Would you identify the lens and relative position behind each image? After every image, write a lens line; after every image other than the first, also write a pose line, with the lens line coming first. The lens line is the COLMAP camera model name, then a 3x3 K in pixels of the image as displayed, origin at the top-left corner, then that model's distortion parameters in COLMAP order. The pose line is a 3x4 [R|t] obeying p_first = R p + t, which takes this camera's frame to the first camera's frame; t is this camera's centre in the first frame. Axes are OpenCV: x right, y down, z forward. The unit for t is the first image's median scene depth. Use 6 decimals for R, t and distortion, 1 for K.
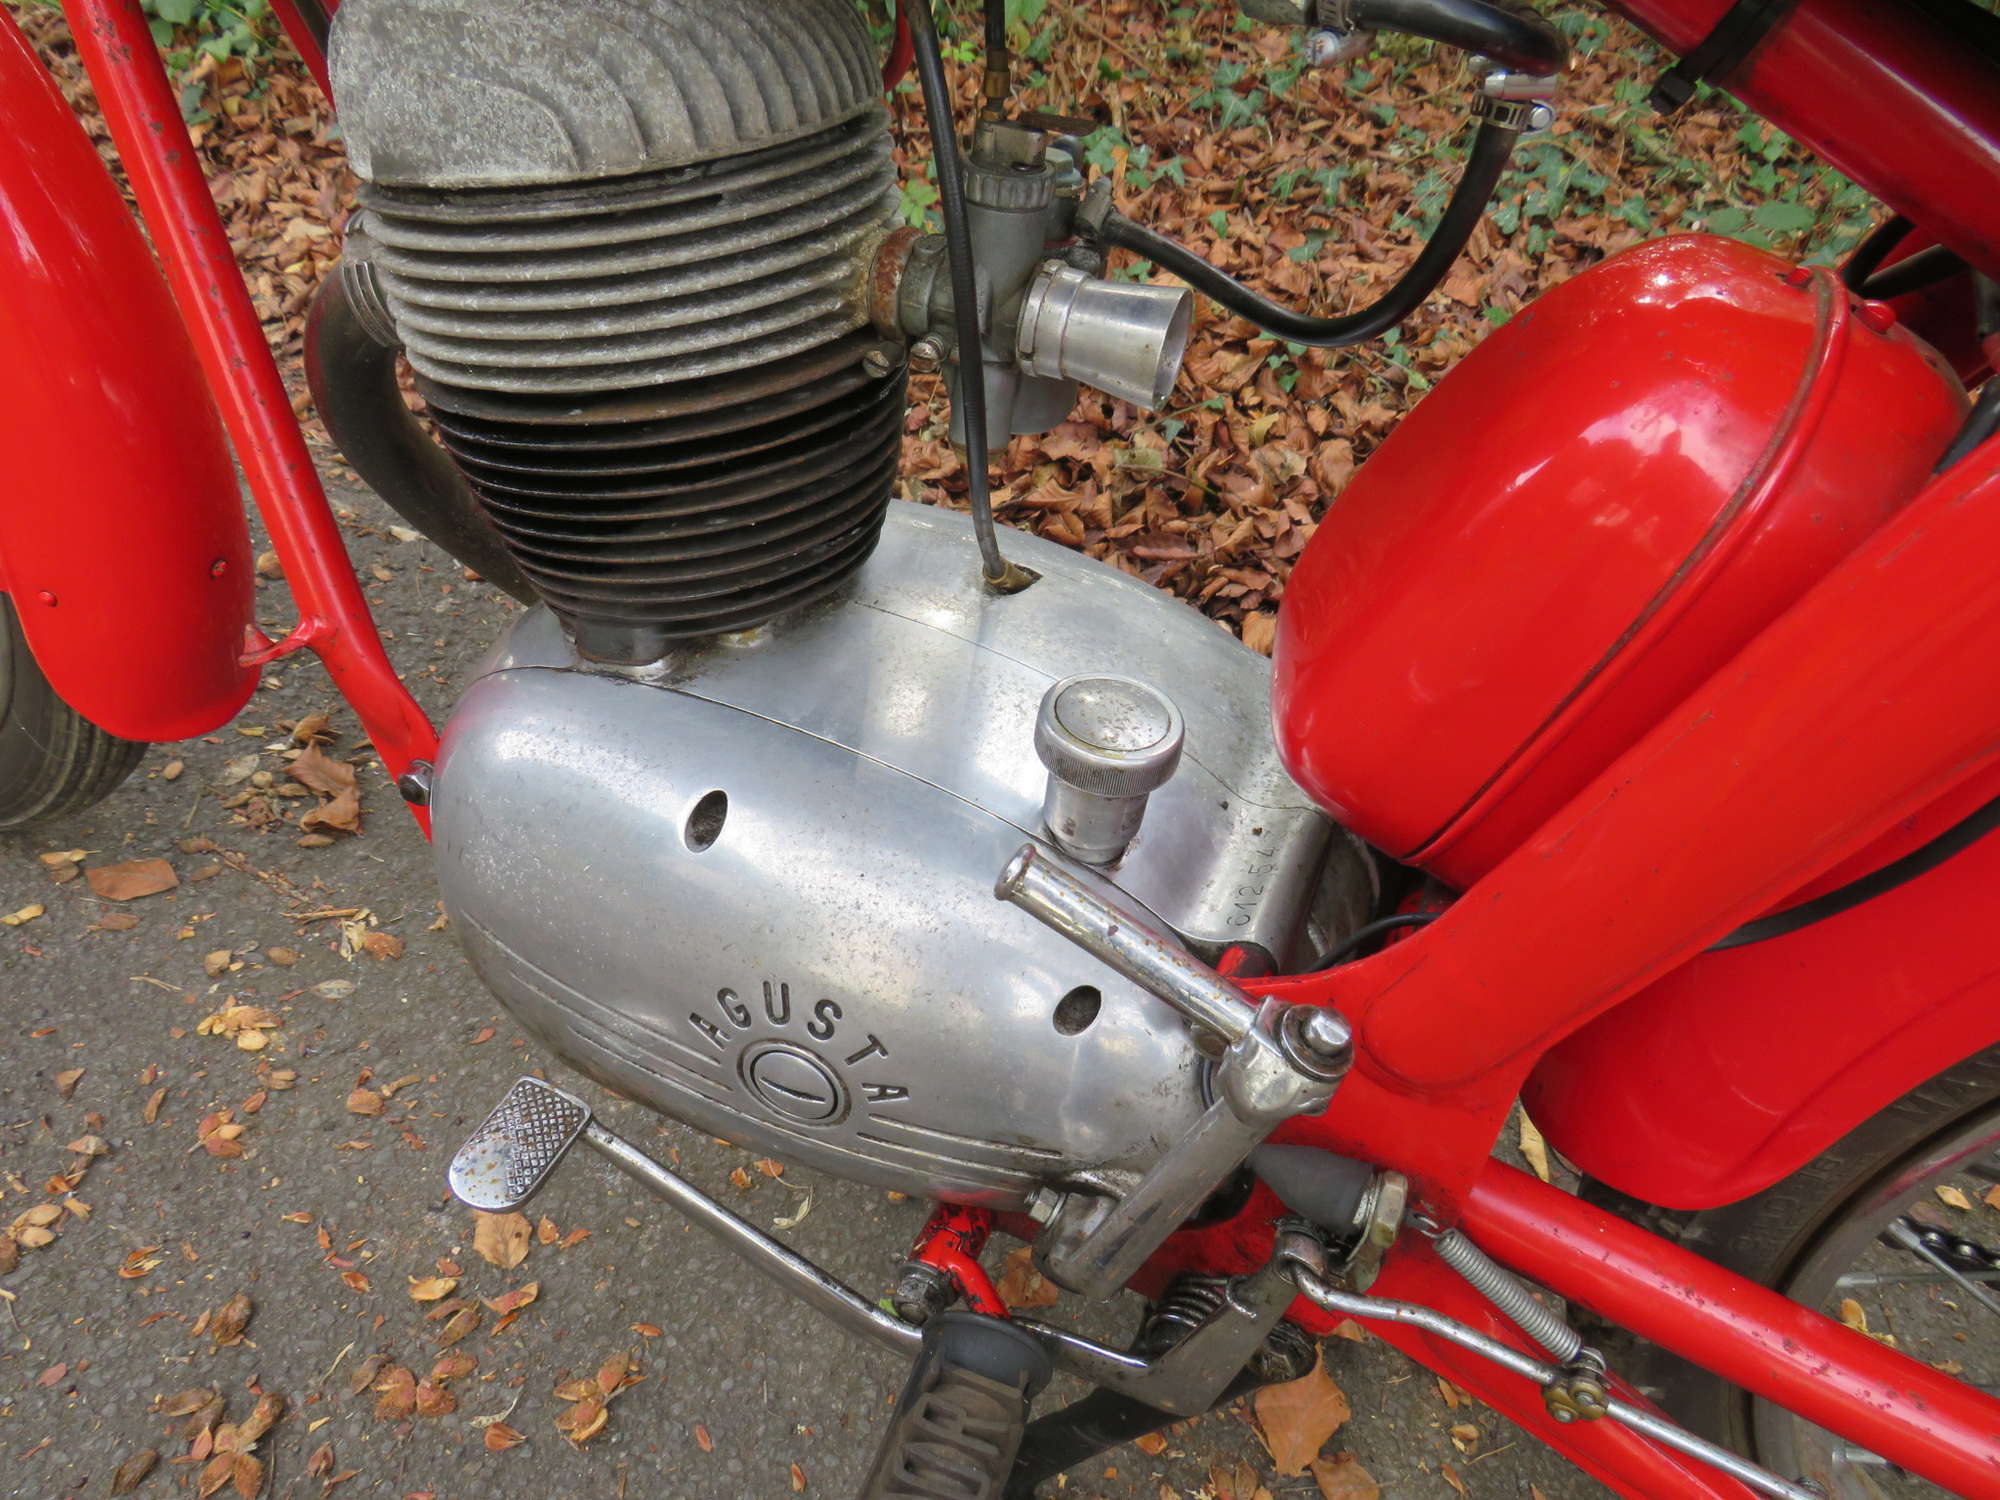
lens RADIAL K [[1436.2, 0, 1001.7], [0, 1436.2, 749.6], [0, 0, 1]] dist [-0.031214, 0.006817]
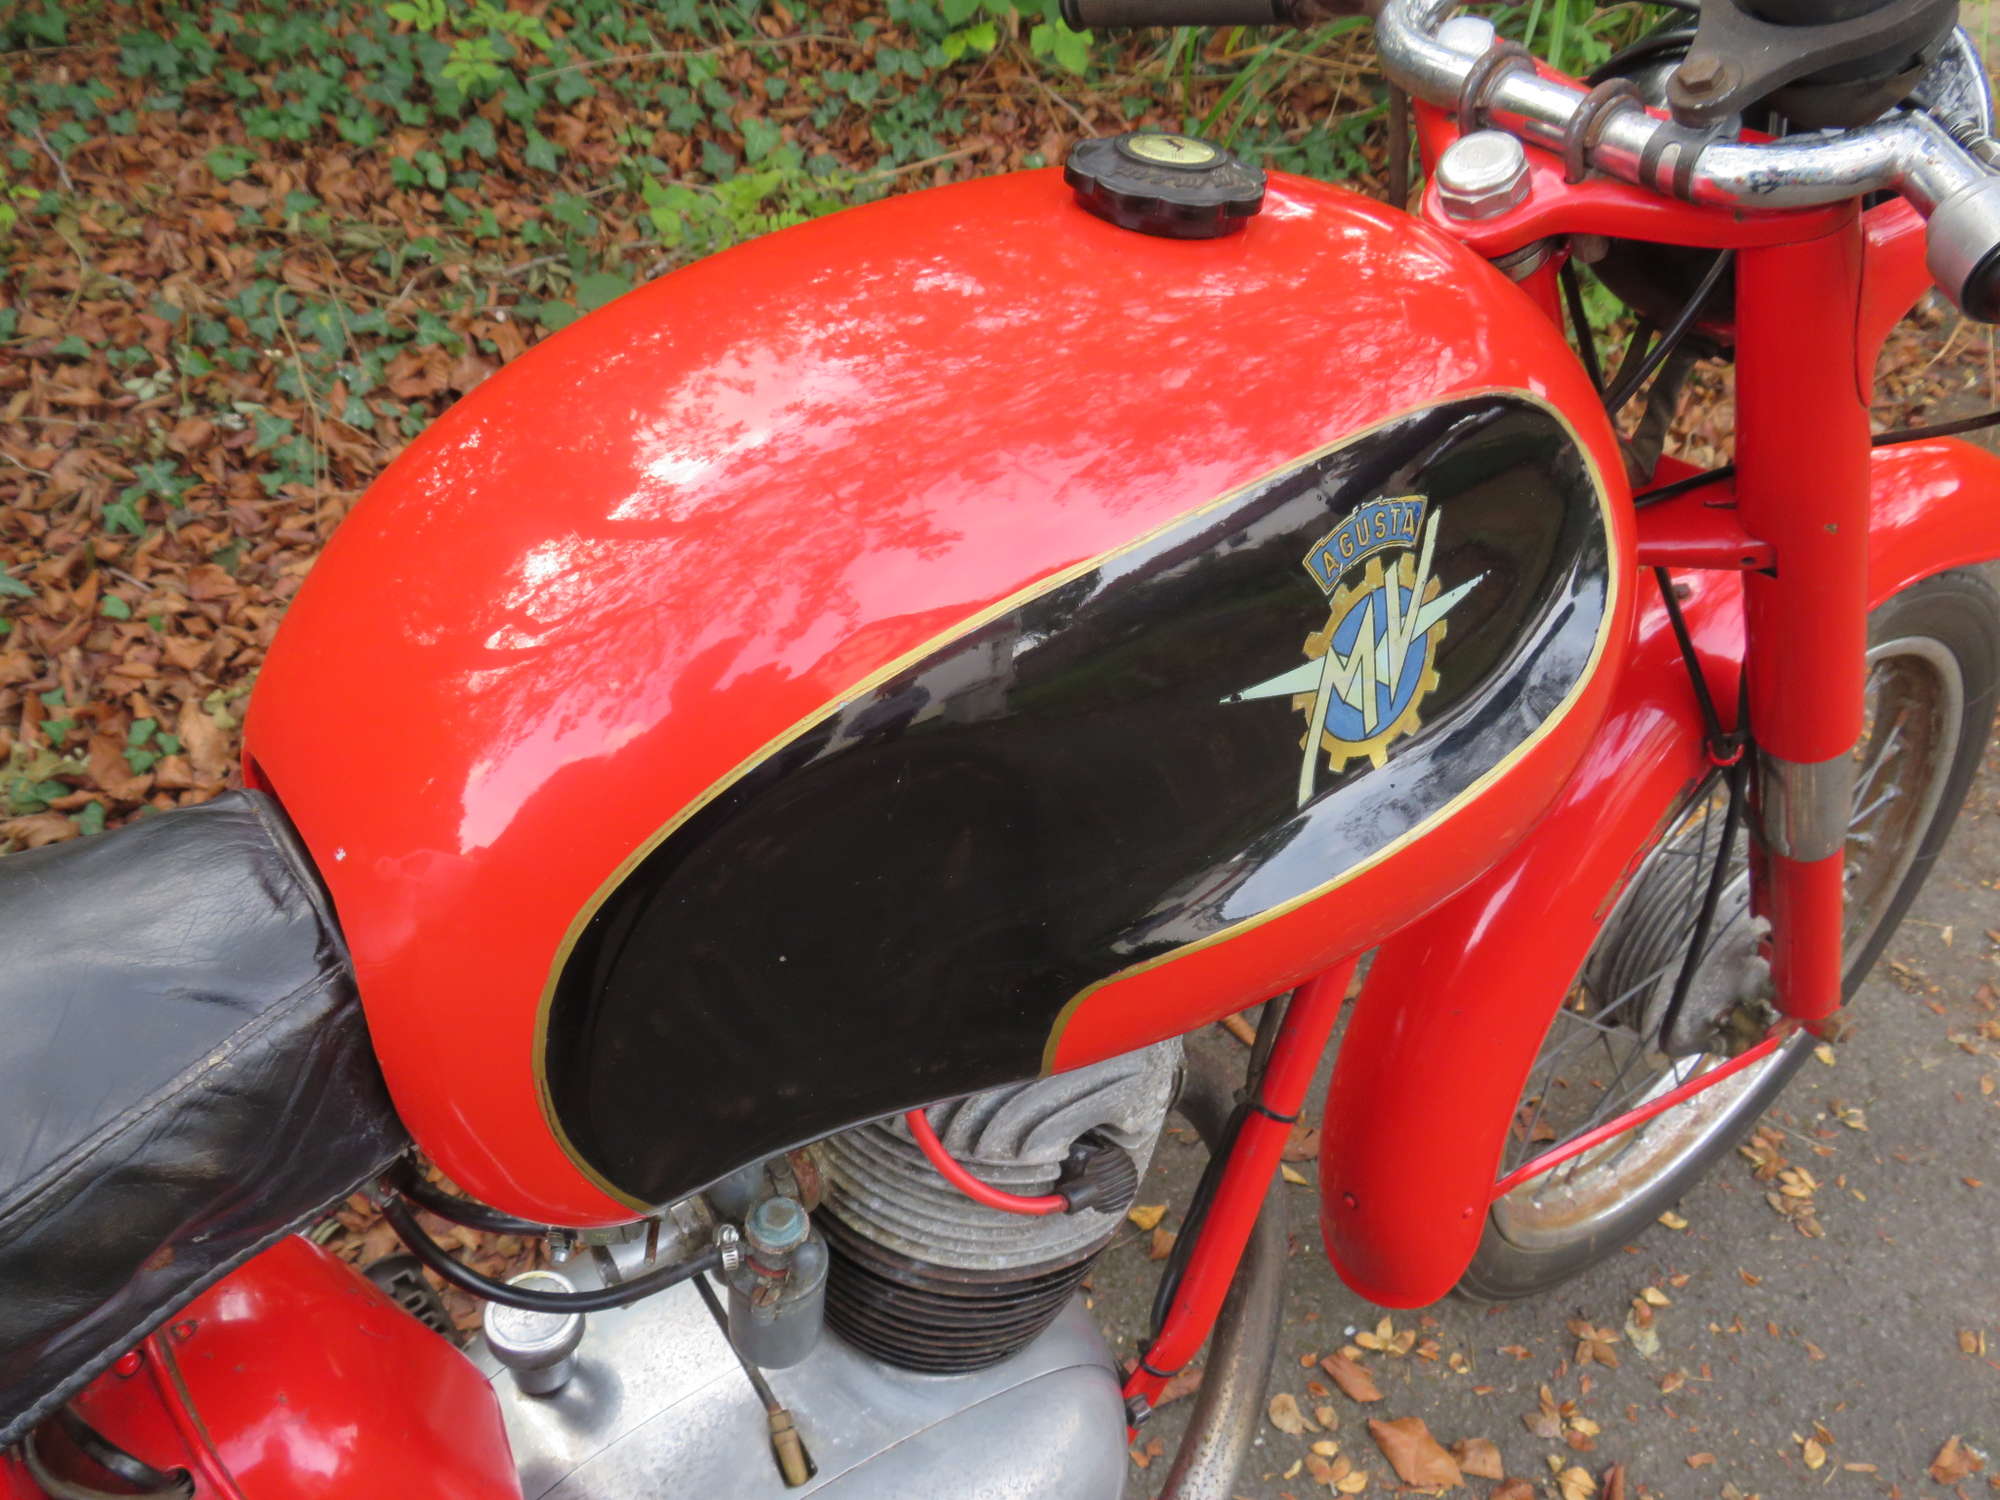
lens RADIAL K [[1752.7, 0, 989.1], [0, 1752.7, 741.8], [0, 0, 1]] dist [-0.036081, 0.010064]
pose [[0.489270, -0.628060, 0.605107, -0.455072], [0.562201, 0.757558, 0.331716, -0.665882], [-0.666742, 0.177893, 0.723747, -0.040399]]
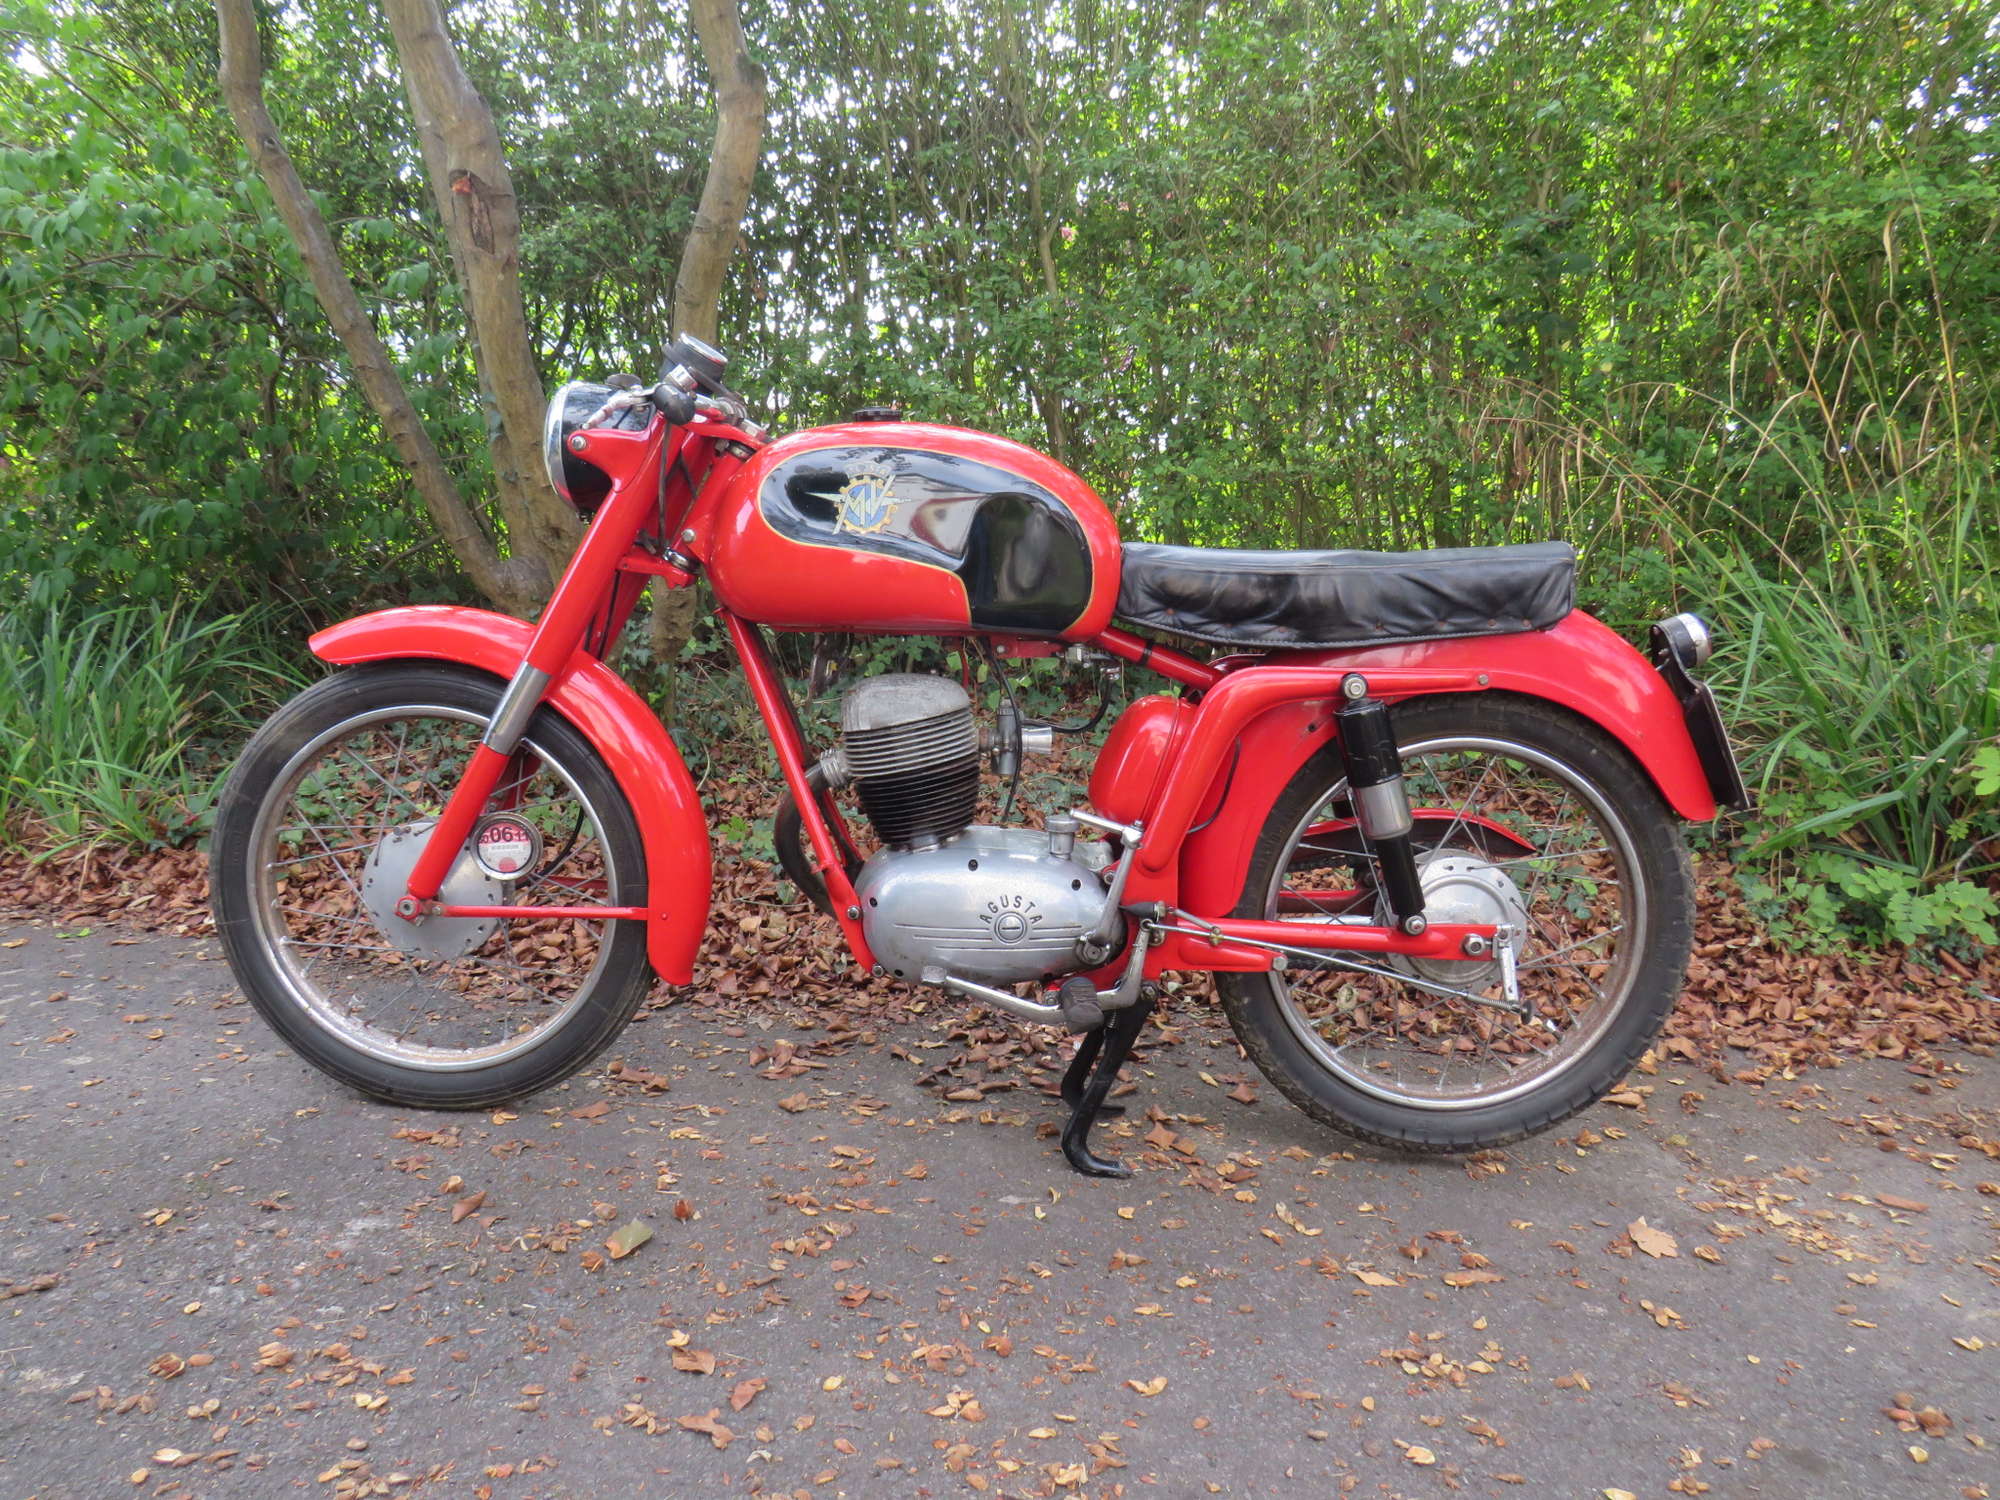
lens RADIAL K [[1436.2, 0, 997.0], [0, 1436.2, 760.6], [0, 0, 1]] dist [-0.031214, 0.006817]
pose [[0.924734, -0.136161, 0.355427, -0.733173], [0.292933, 0.850841, -0.436189, 0.751257], [-0.243019, 0.507475, 0.826687, -1.173360]]
